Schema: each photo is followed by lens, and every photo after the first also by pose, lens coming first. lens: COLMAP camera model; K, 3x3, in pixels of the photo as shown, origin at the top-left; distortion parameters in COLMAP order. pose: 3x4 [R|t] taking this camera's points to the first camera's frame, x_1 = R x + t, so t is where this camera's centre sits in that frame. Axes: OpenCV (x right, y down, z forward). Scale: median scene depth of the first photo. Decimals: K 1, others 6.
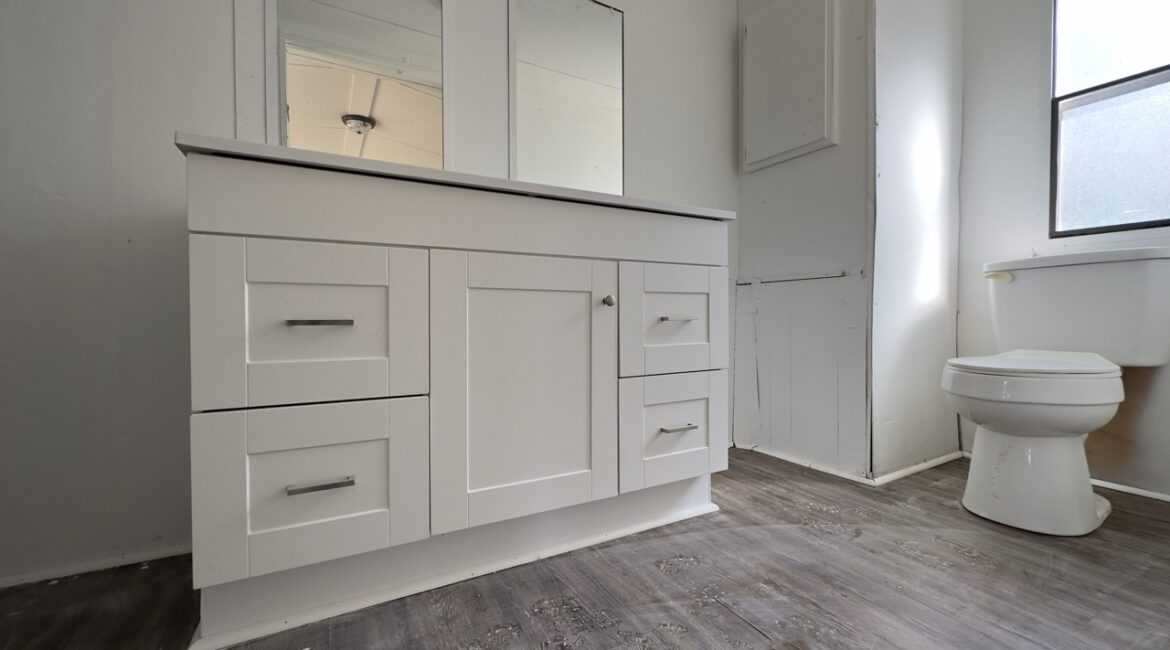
lens RADIAL K [[466.9, 0, 585.0], [0, 466.9, 325.0], [0, 0, 1]] dist [-0.001090, 0.000097]
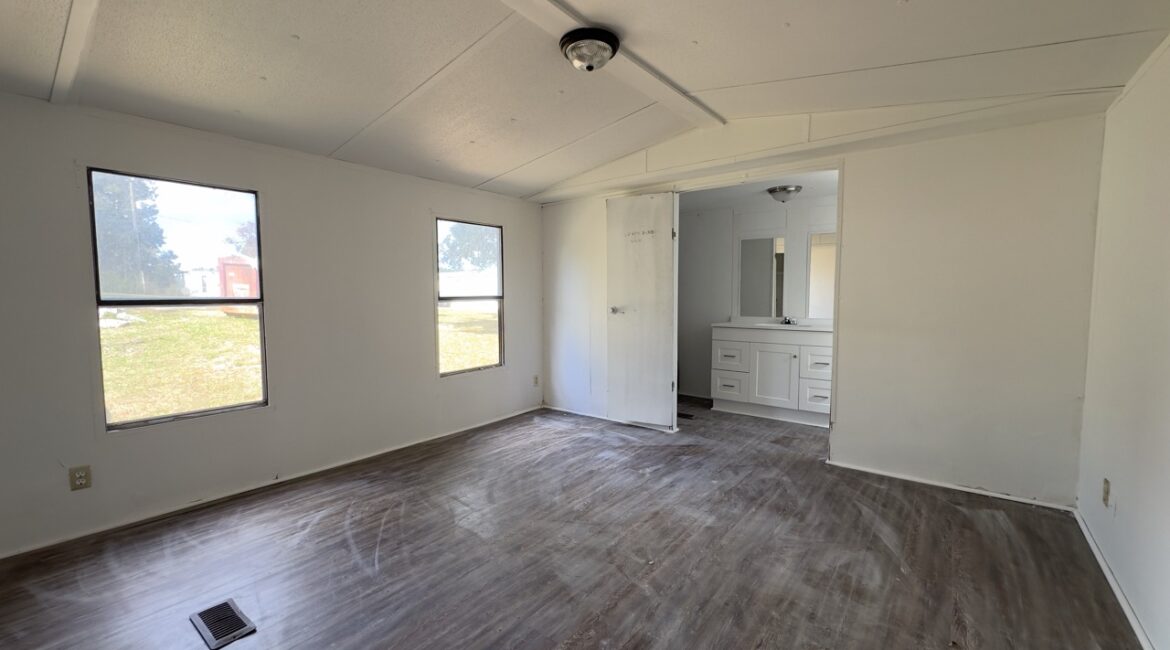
lens RADIAL K [[466.9, 0, 585.0], [0, 466.9, 325.0], [0, 0, 1]] dist [-0.001090, 0.000097]
pose [[0.386269, 0.064858, -0.920103, 3.463632], [-0.014979, 0.997834, 0.064049, -0.634790], [0.922264, -0.010958, 0.386404, -2.442794]]
